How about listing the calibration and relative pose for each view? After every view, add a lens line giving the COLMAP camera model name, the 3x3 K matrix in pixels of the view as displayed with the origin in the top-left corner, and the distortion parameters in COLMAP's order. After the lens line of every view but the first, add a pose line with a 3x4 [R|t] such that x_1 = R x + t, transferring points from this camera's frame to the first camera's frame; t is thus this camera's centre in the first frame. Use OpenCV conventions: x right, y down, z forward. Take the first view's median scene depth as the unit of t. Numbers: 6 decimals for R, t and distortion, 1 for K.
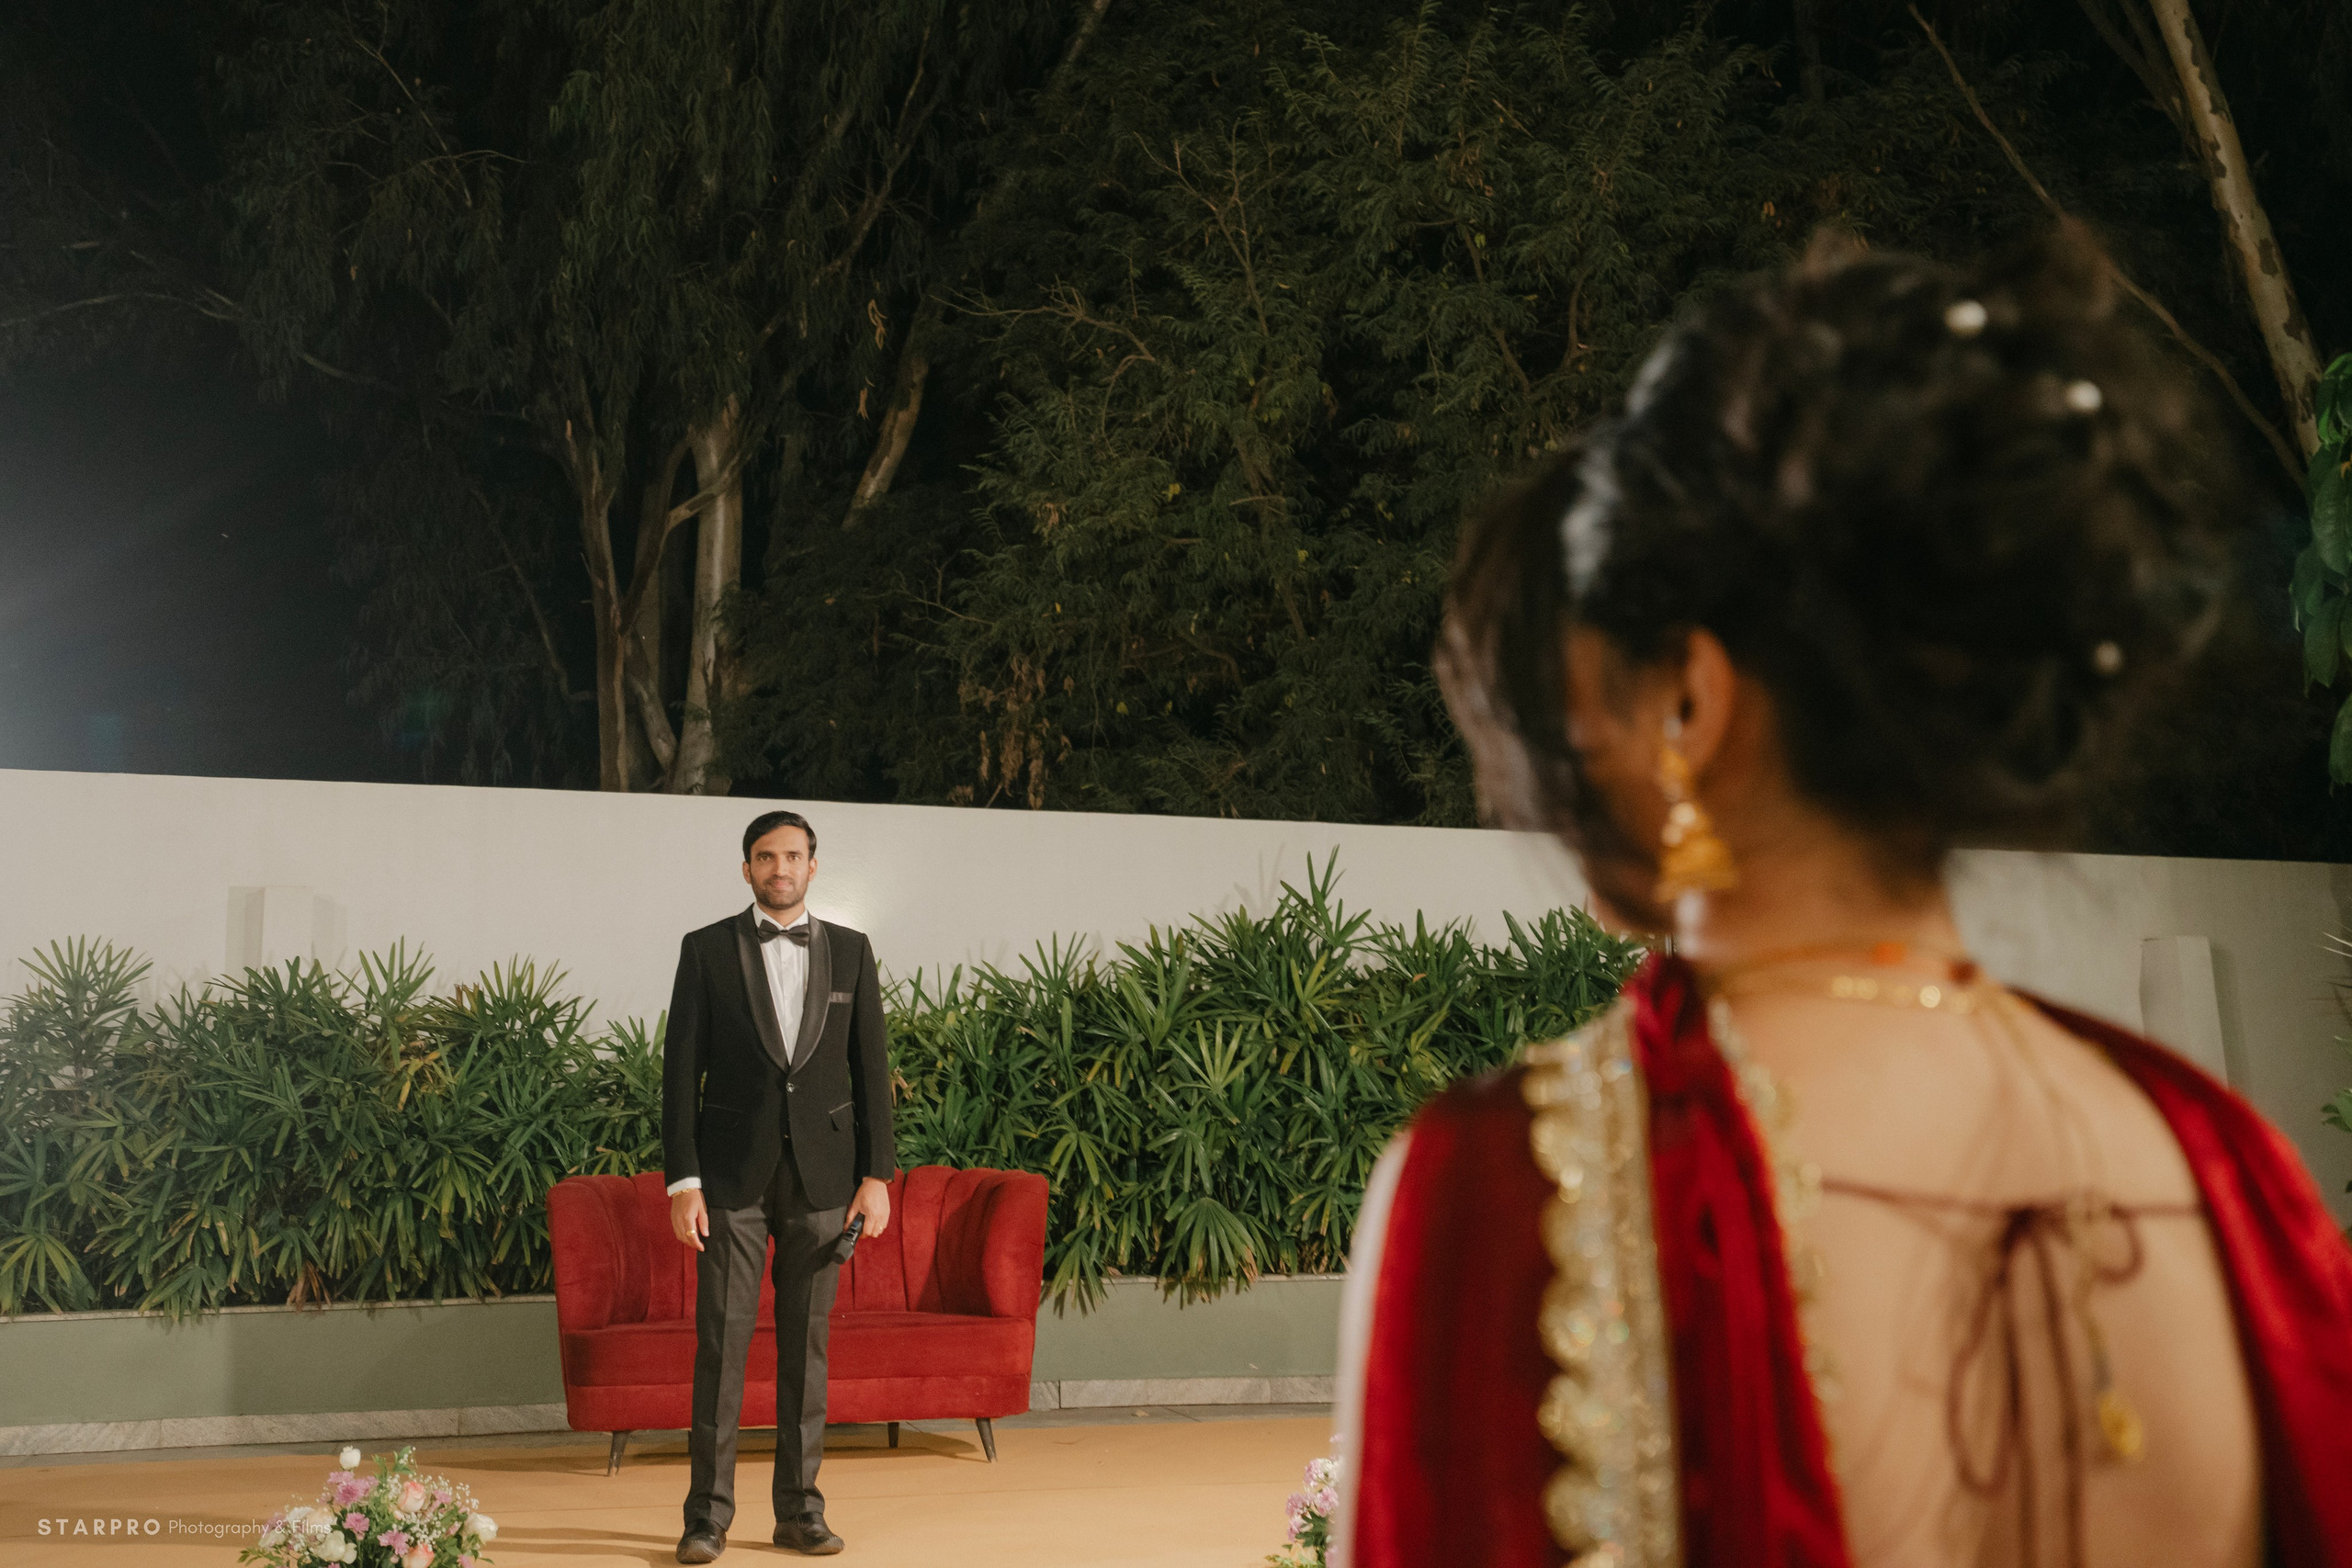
lens RADIAL K [[2619.3, 0, 1038.5], [0, 2619.3, 660.8], [0, 0, 1]] dist [0.056248, 0.000000]
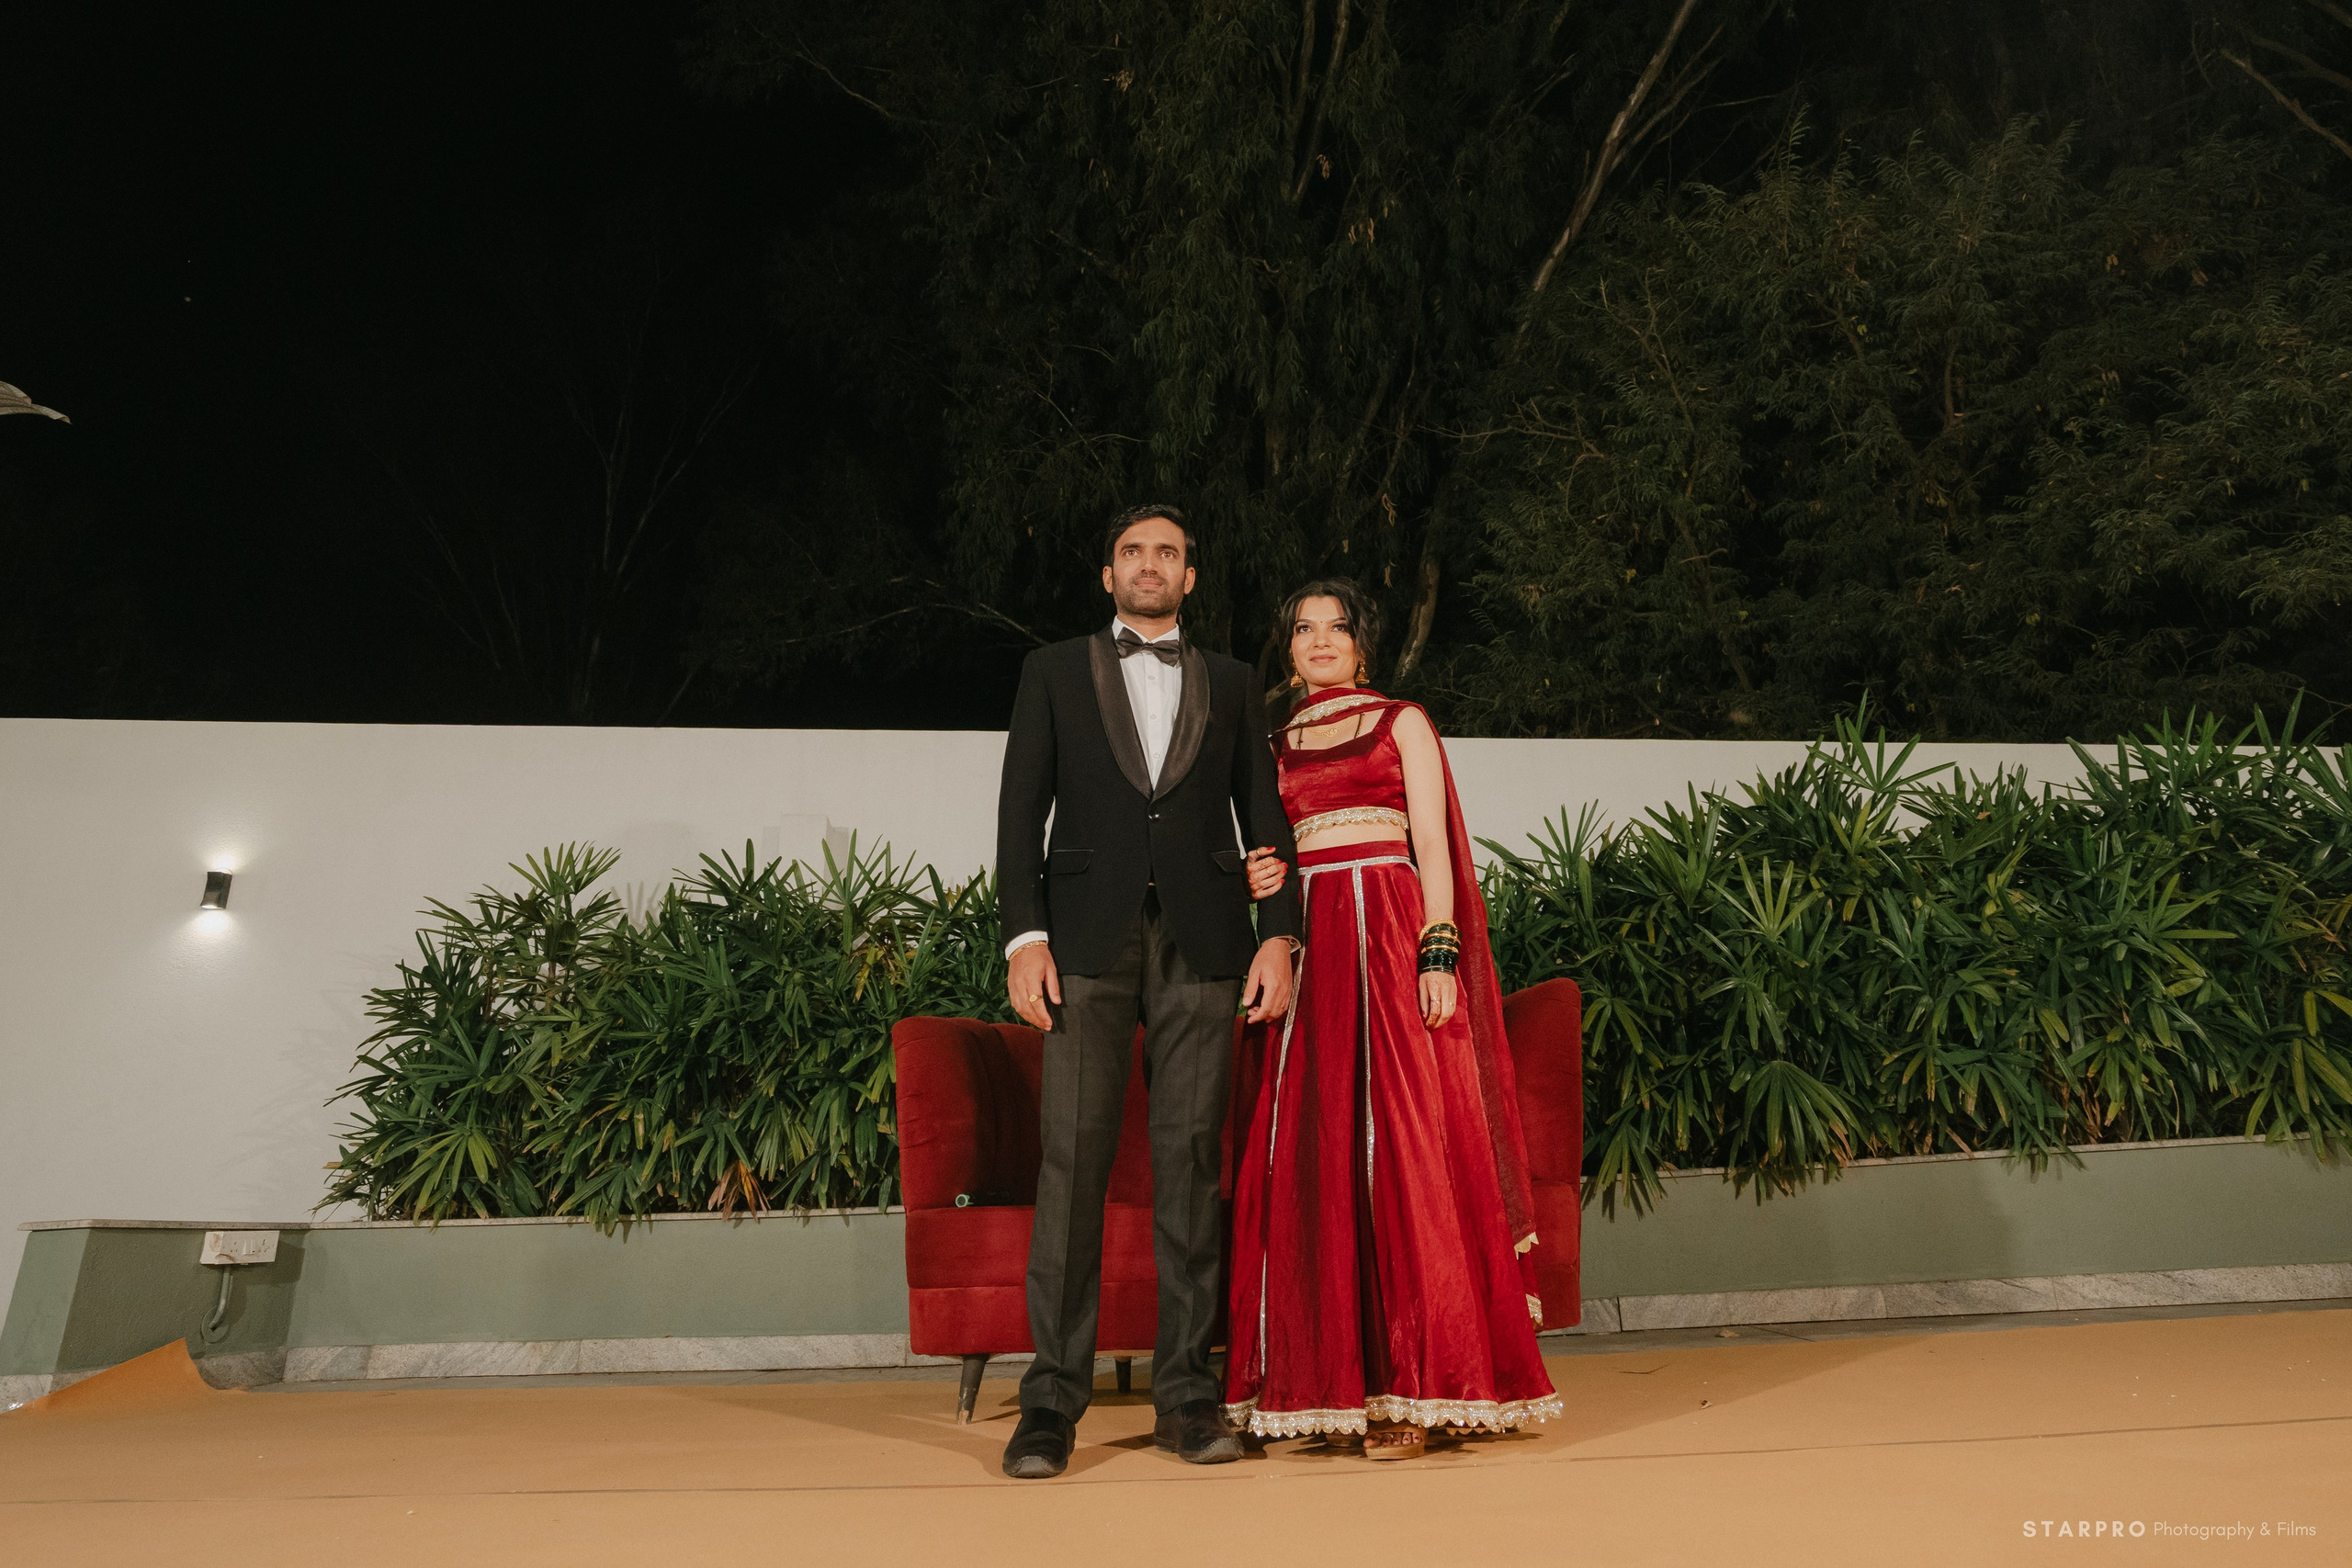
lens RADIAL K [[1459.1, 0, 1235.2], [0, 1459.1, 678.1], [0, 0, 1]] dist [-0.069076, 0.030375]
pose [[0.975195, -0.100097, -0.197421, -0.000728], [0.065534, 0.982487, -0.174424, 0.150832], [0.211423, 0.157160, 0.964677, 0.500242]]
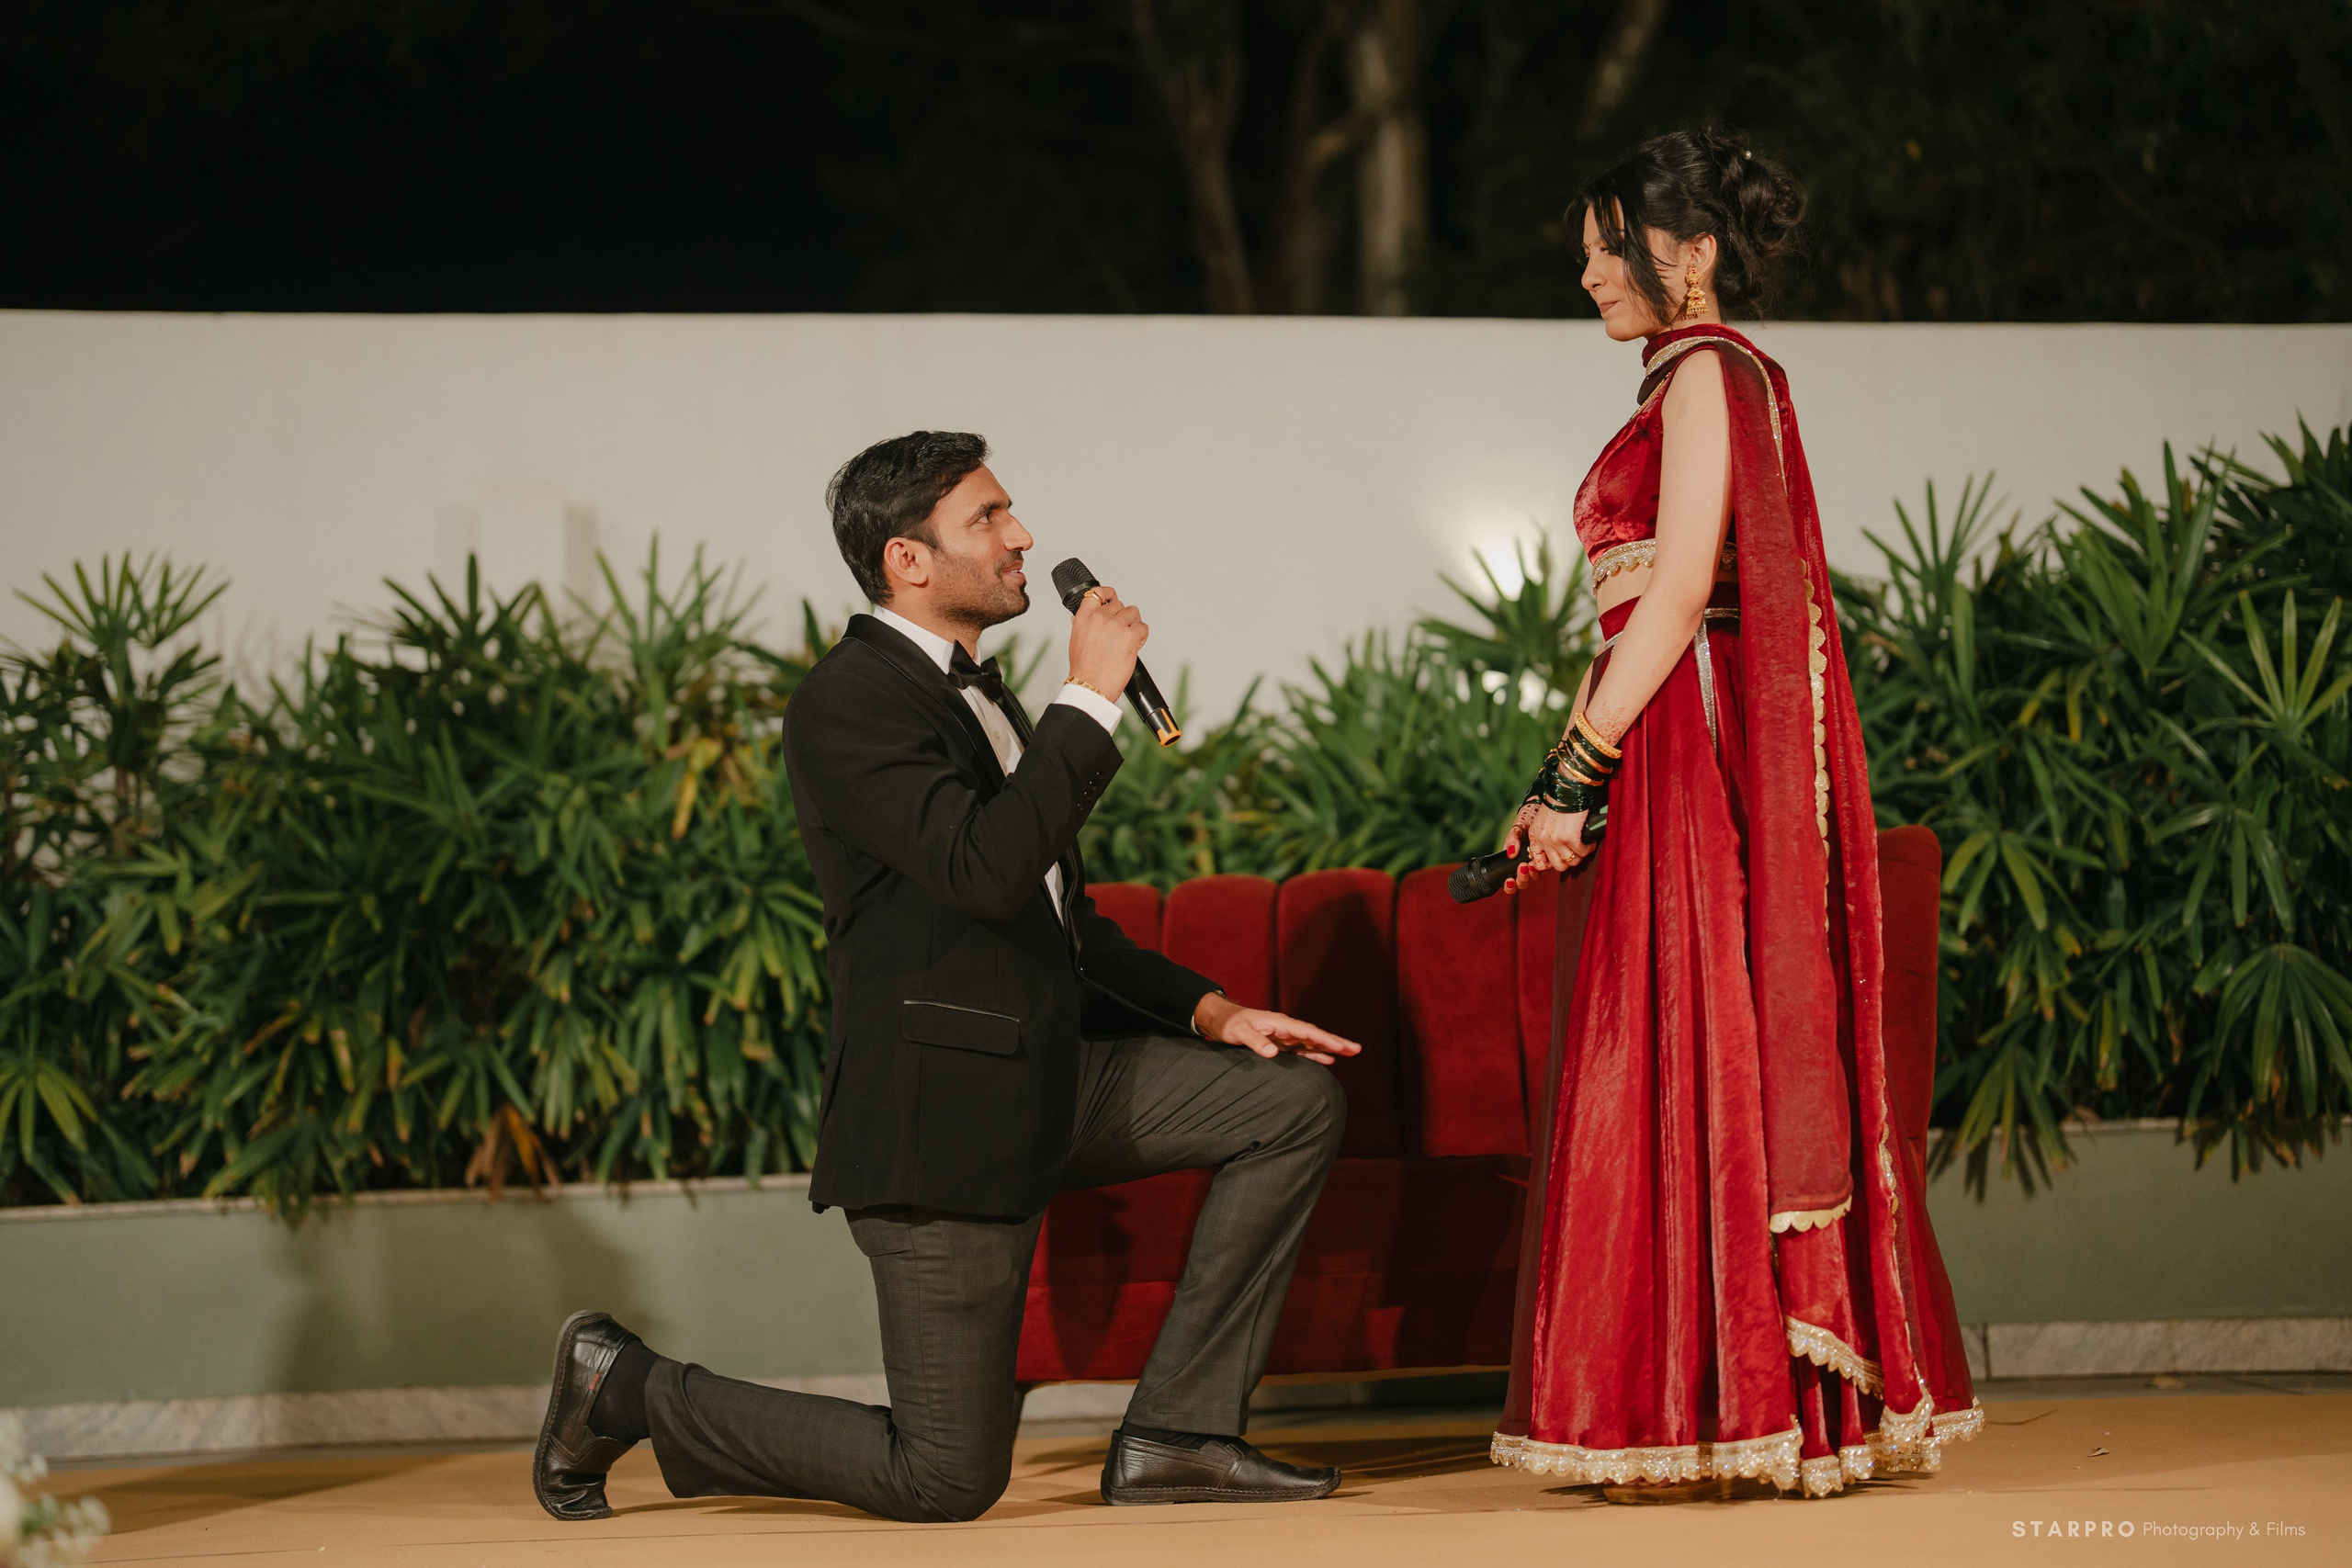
lens RADIAL K [[3251.2, 0, 1162.3], [0, 3251.2, 798.7], [0, 0, 1]] dist [0.040275, 0.000000]
pose [[0.973010, -0.051898, -0.224851, 0.000554], [0.065892, 0.996300, 0.055180, 0.128570], [0.221155, -0.068506, 0.972829, 0.368403]]
